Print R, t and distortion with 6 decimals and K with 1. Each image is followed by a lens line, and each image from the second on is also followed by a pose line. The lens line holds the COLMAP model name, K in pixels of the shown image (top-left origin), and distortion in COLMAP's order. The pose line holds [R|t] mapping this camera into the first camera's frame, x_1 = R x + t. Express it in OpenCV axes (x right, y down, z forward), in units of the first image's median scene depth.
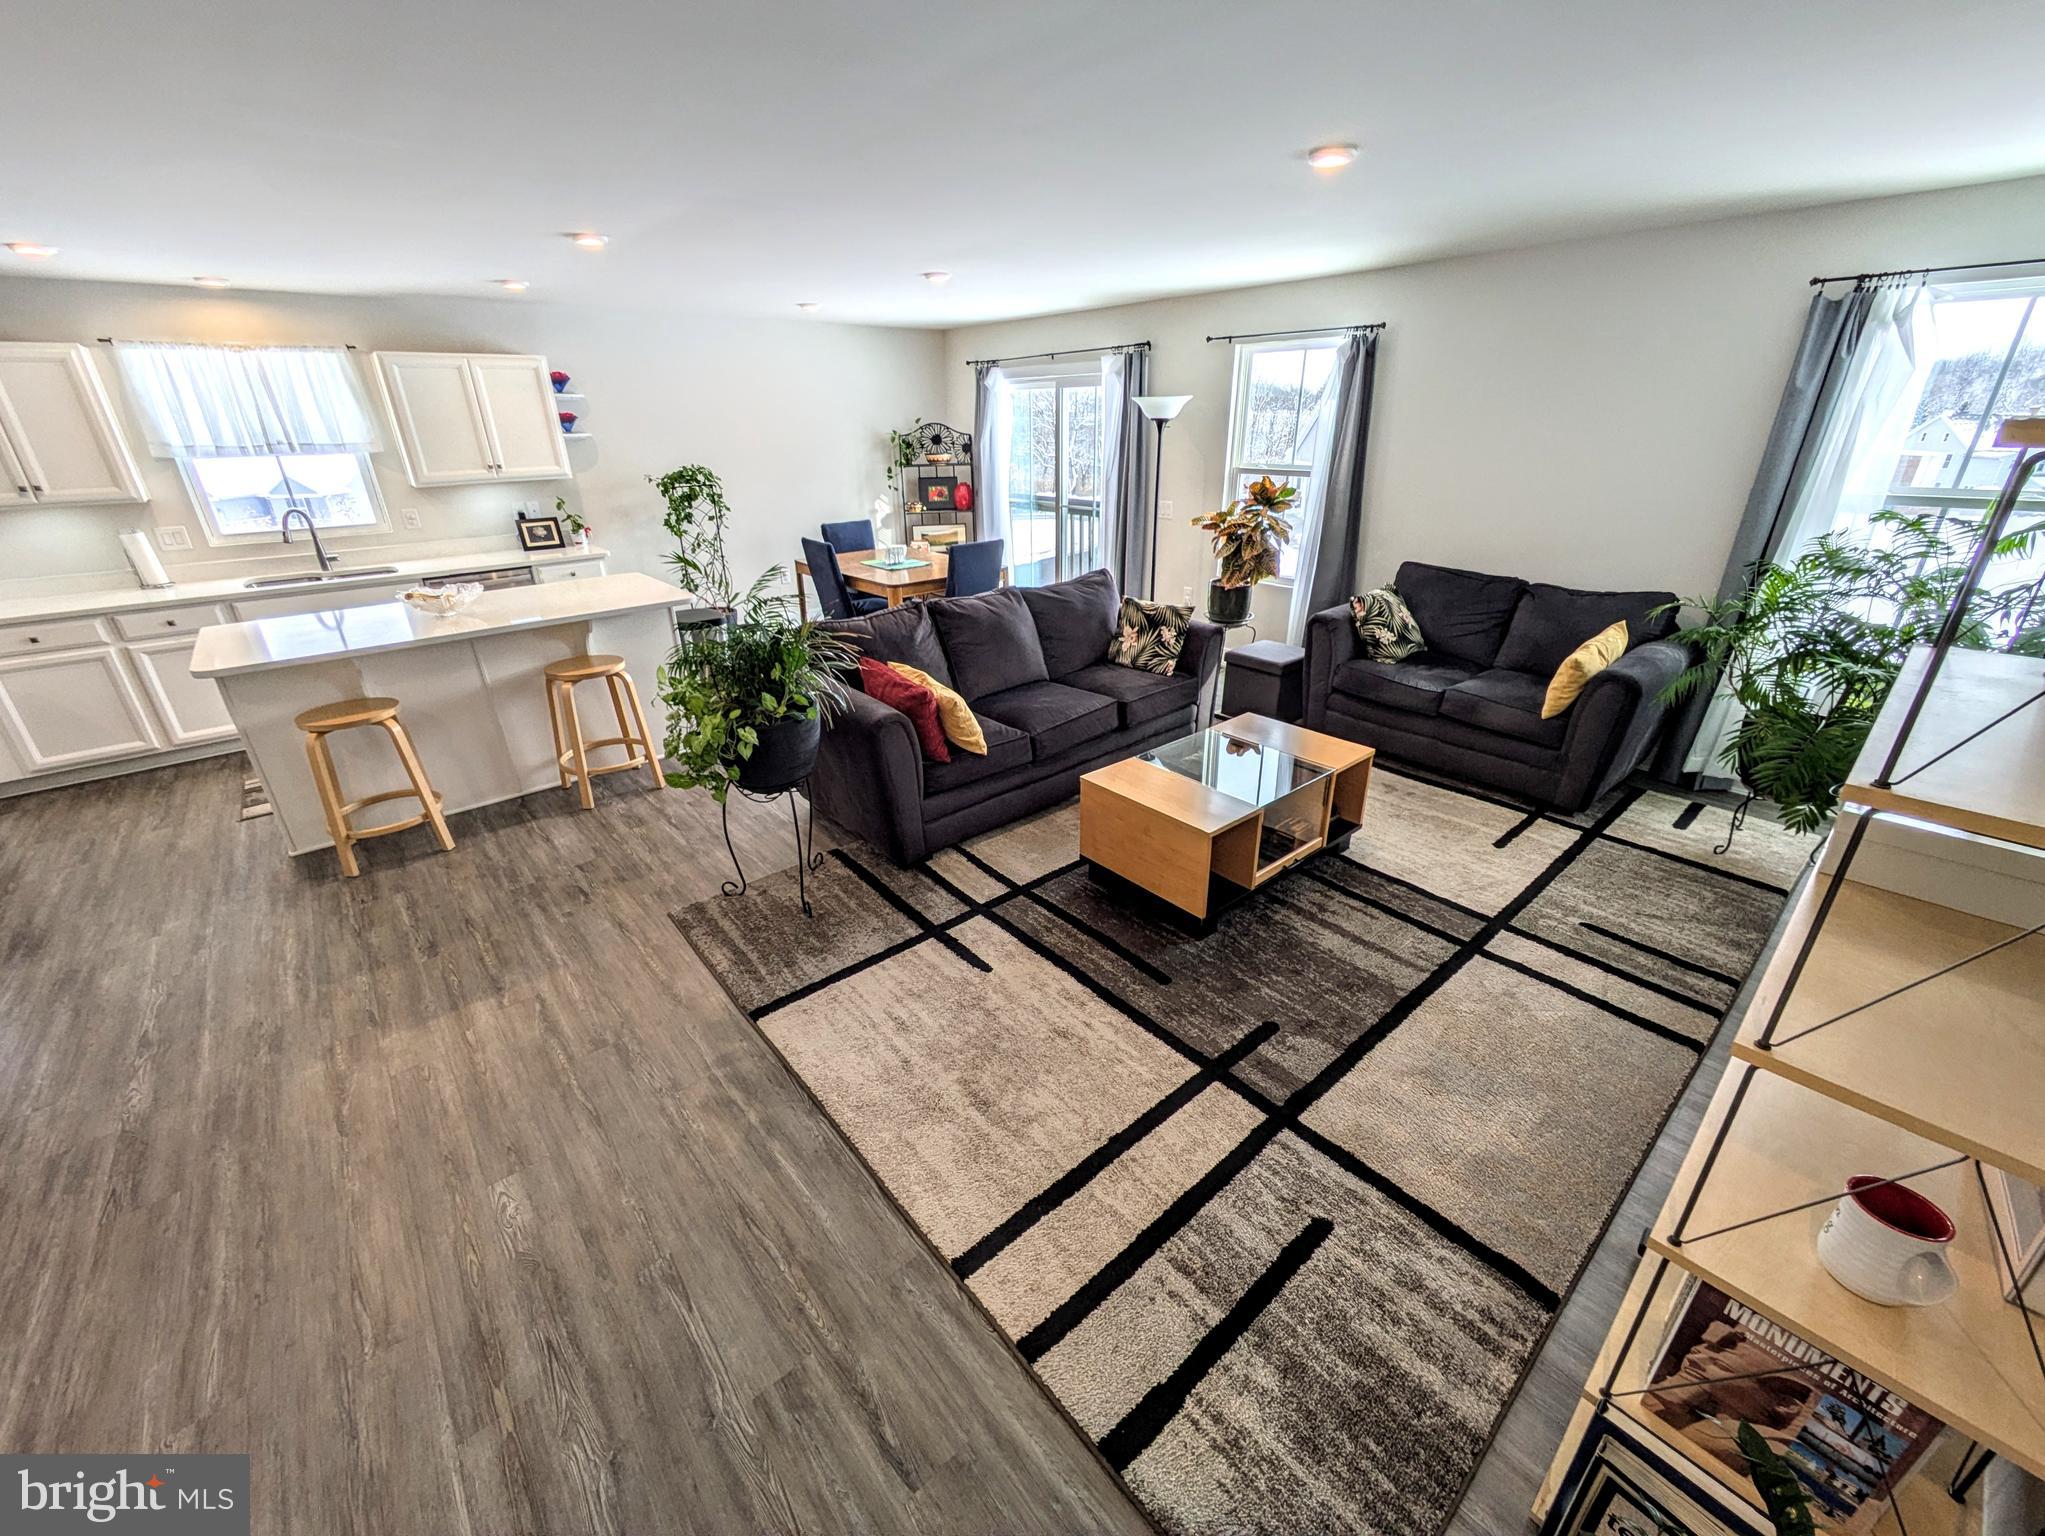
lens RADIAL K [[807.2, 0, 1018.0], [0, 807.2, 768.0], [0, 0, 1]] dist [-0.000331, 0.000628]
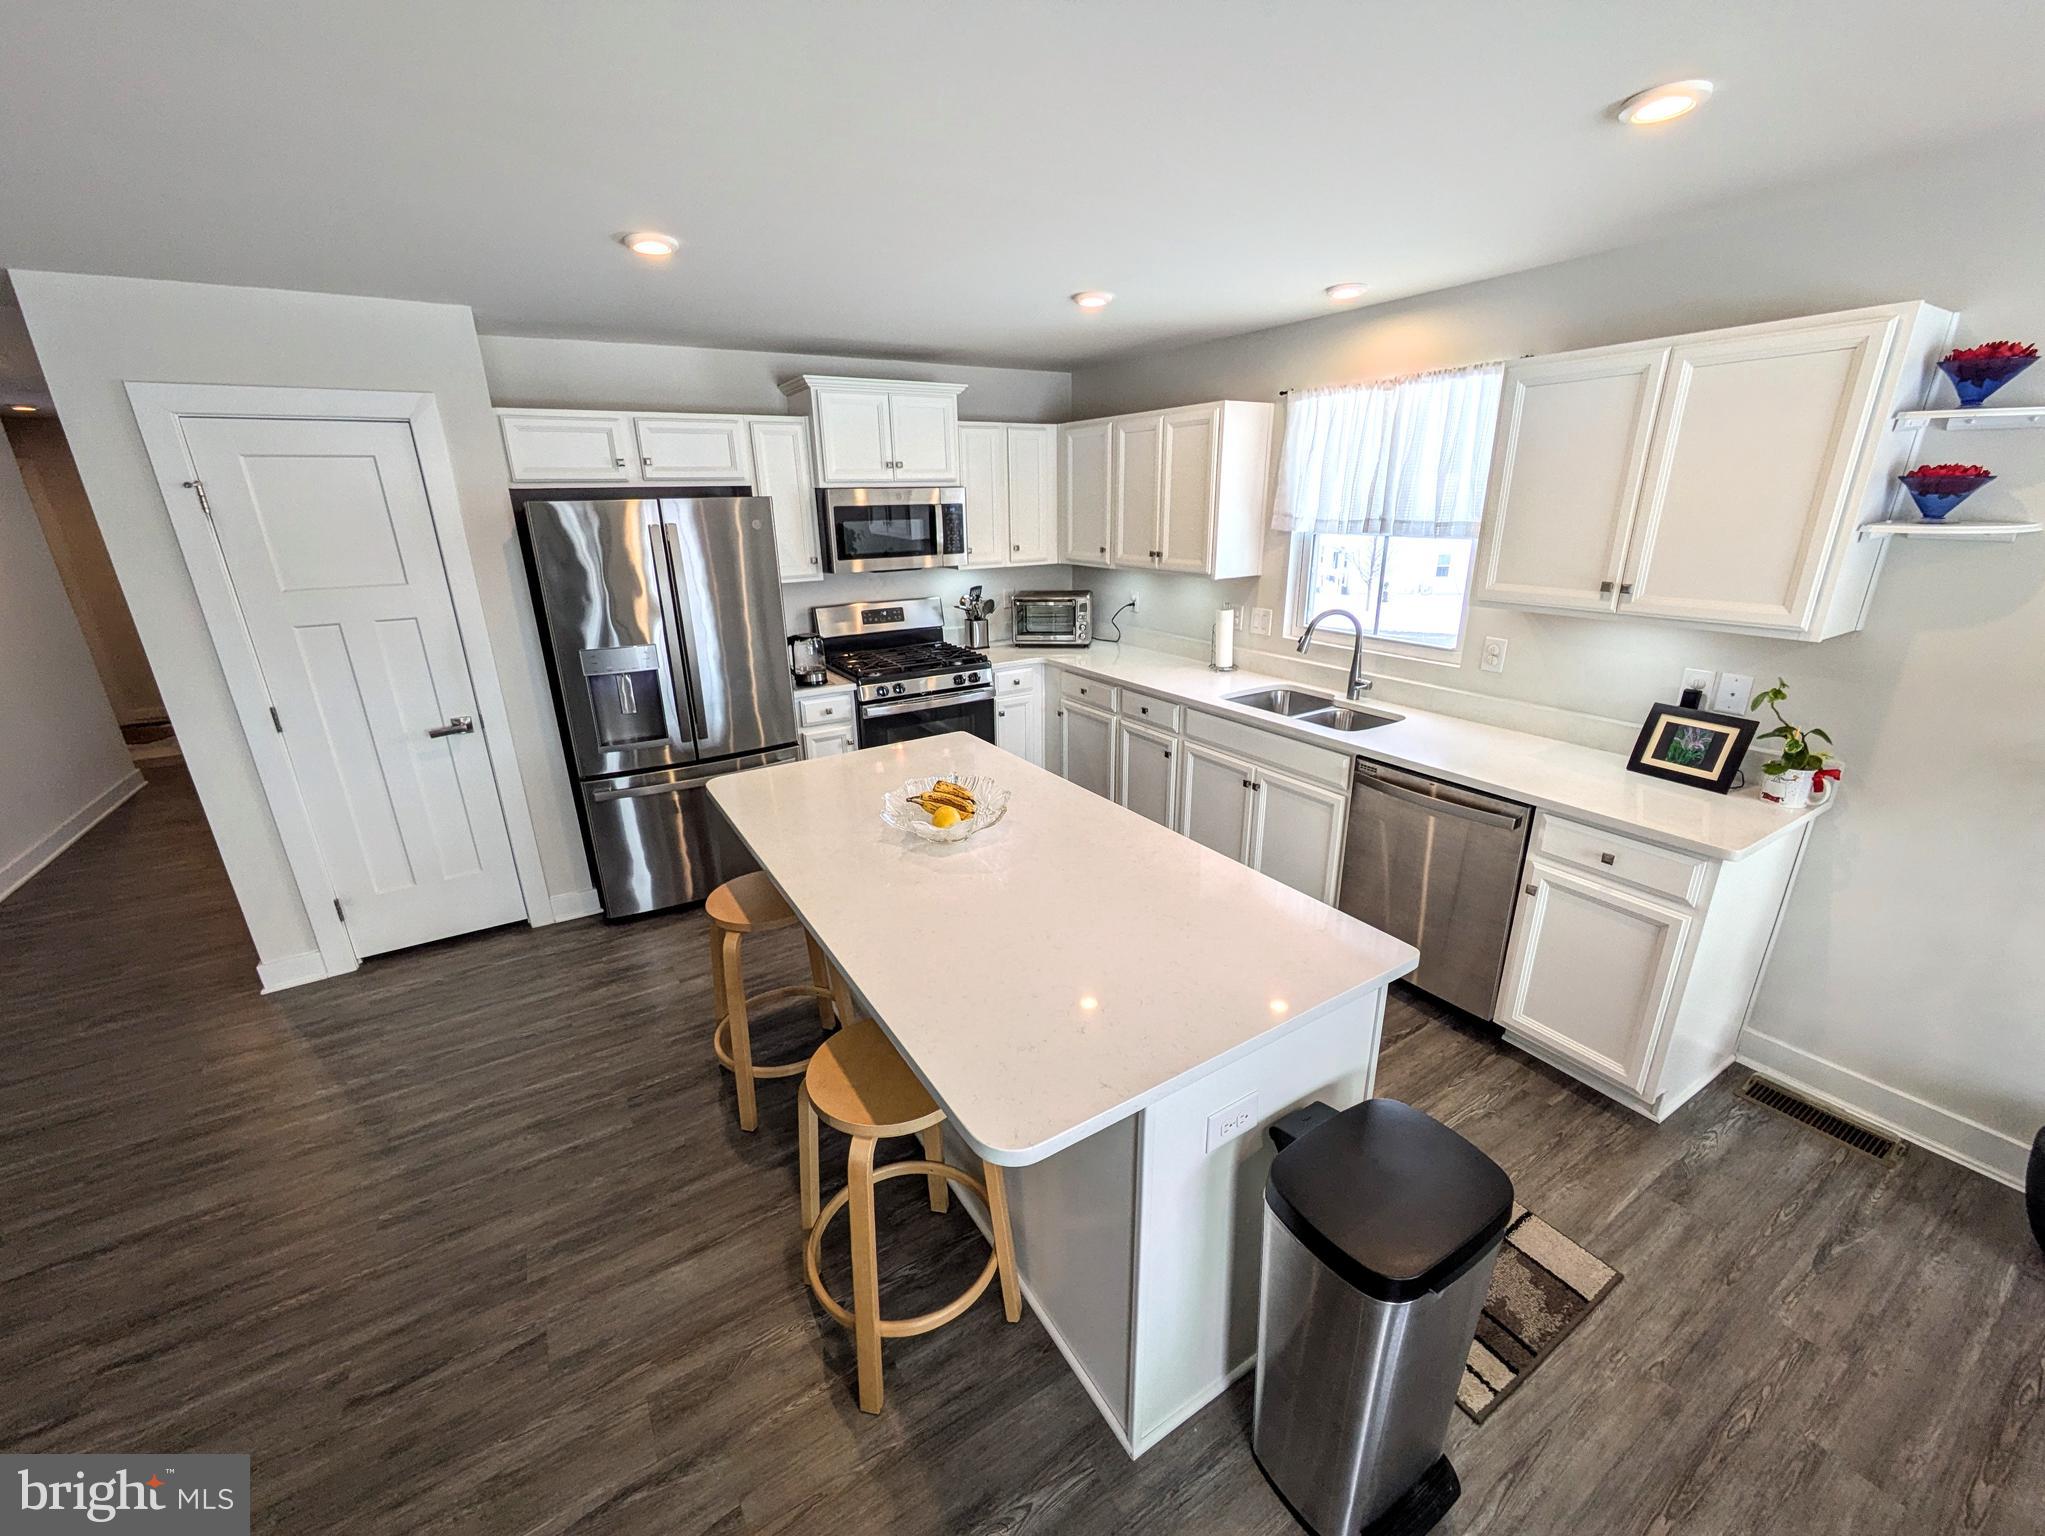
lens RADIAL K [[807.2, 0, 1018.0], [0, 807.2, 768.0], [0, 0, 1]] dist [-0.000331, 0.000628]
pose [[-0.155782, 0.338055, -0.928144, -0.138608], [-0.376398, 0.848410, 0.372189, -0.303555], [0.913267, 0.407332, -0.004924, 0.680011]]
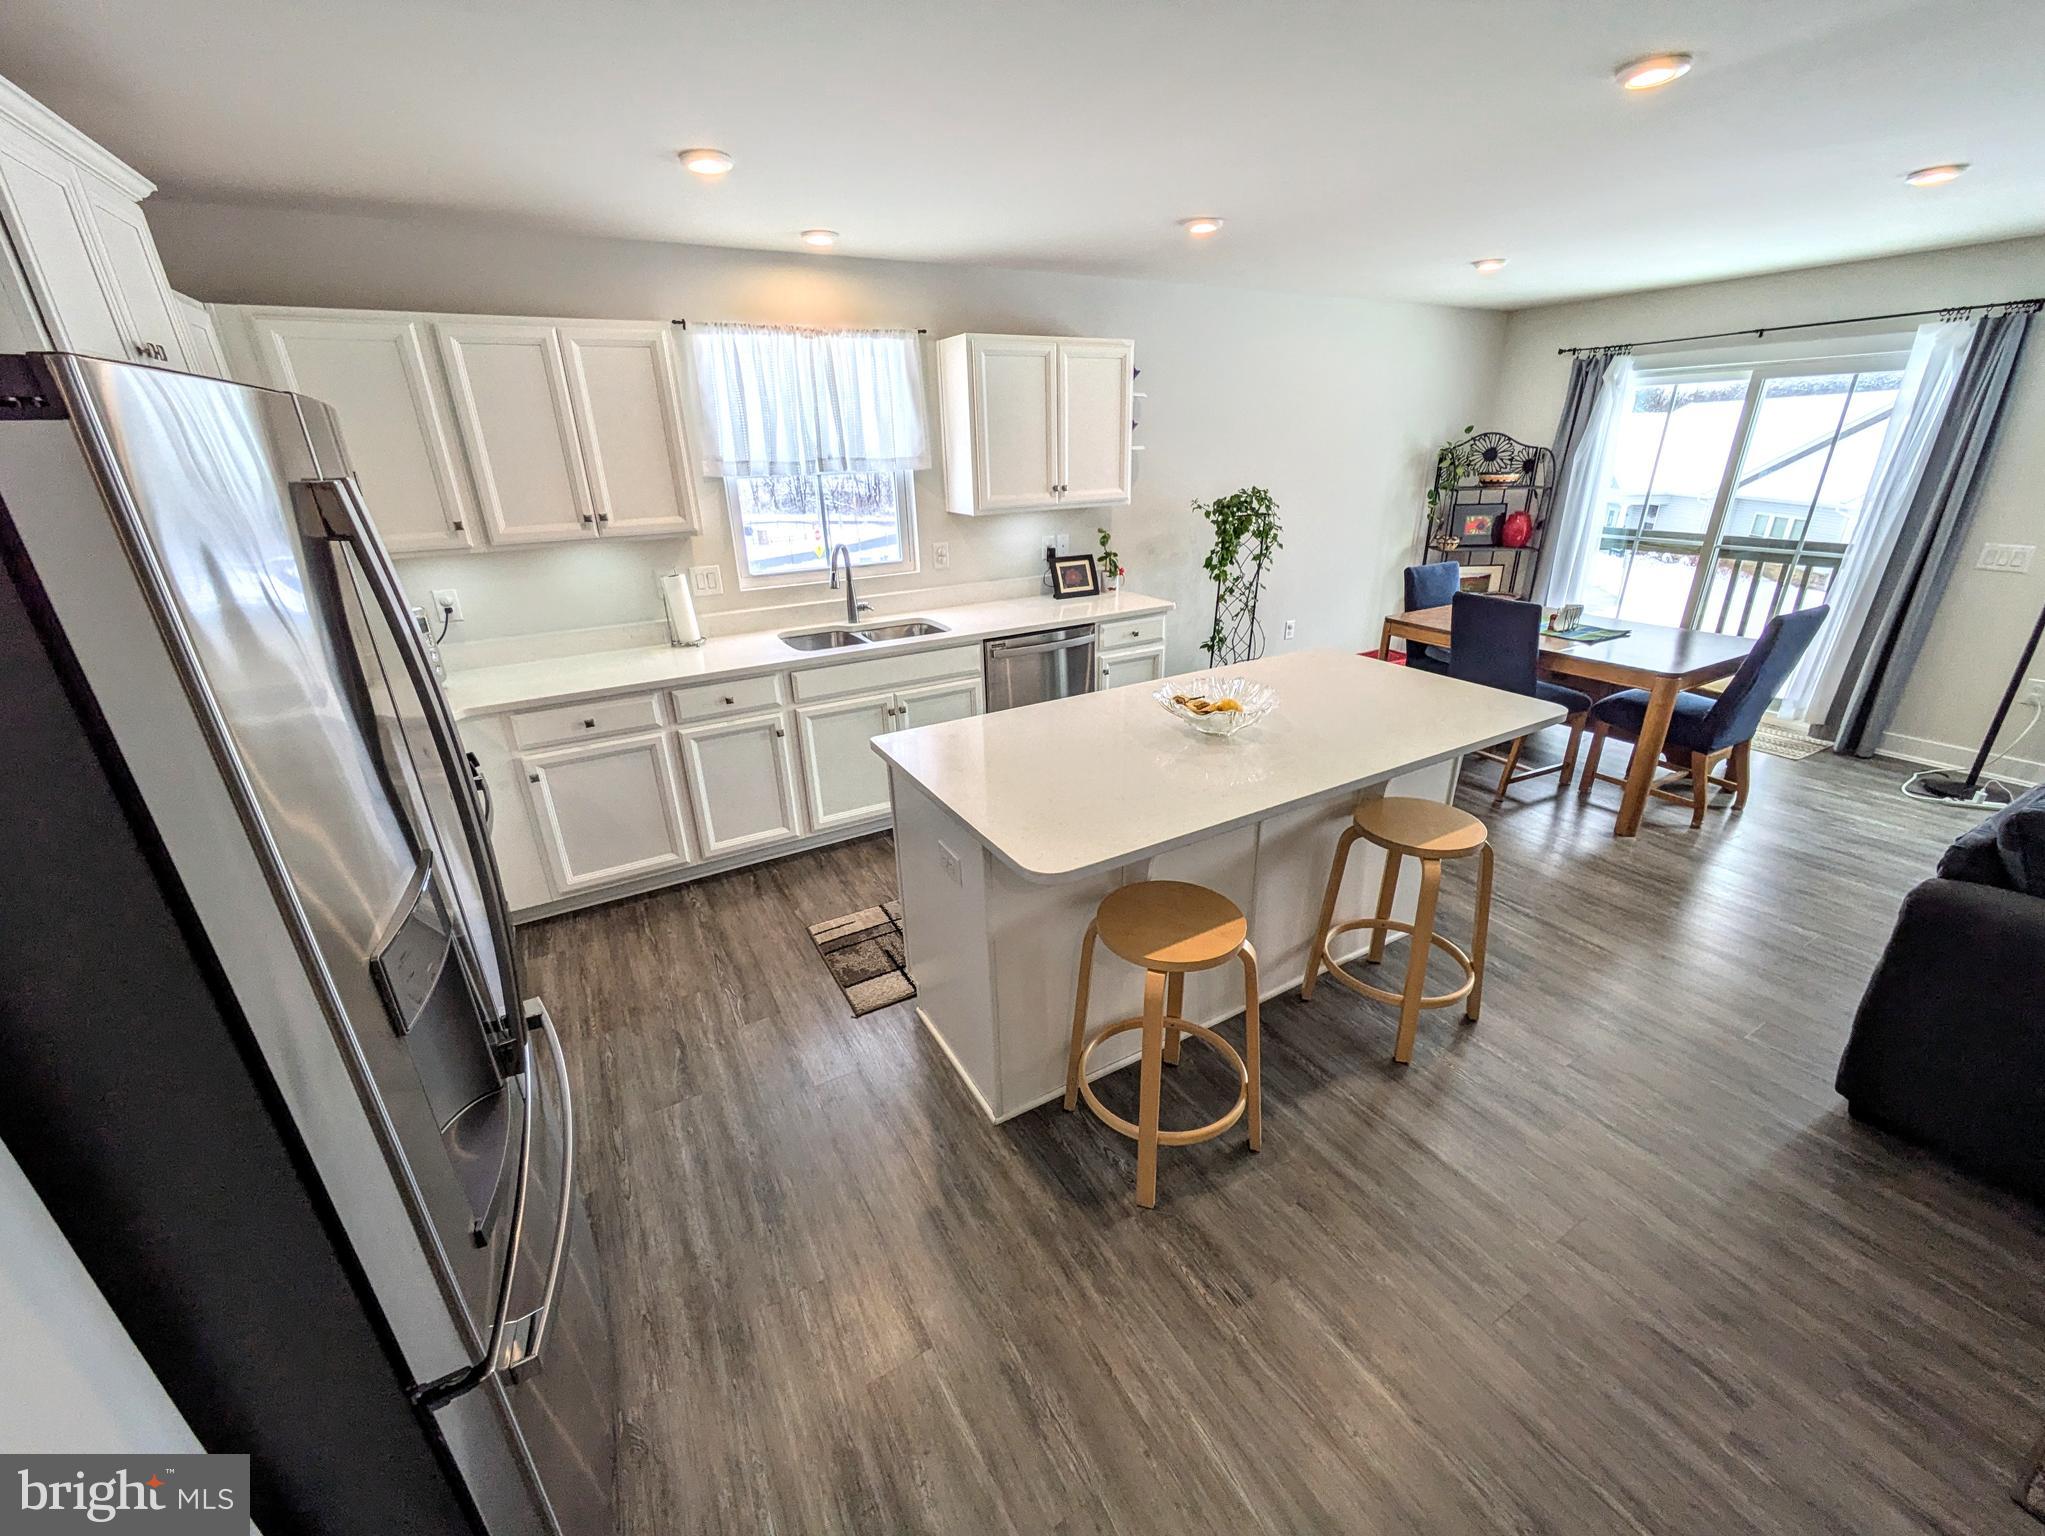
lens RADIAL K [[807.2, 0, 1018.0], [0, 807.2, 768.0], [0, 0, 1]] dist [-0.000331, 0.000628]
pose [[0.981797, 0.066274, -0.177997, -0.493013], [-0.070076, 0.997427, -0.015152, -0.094169], [0.176535, 0.027350, 0.983914, 0.244959]]
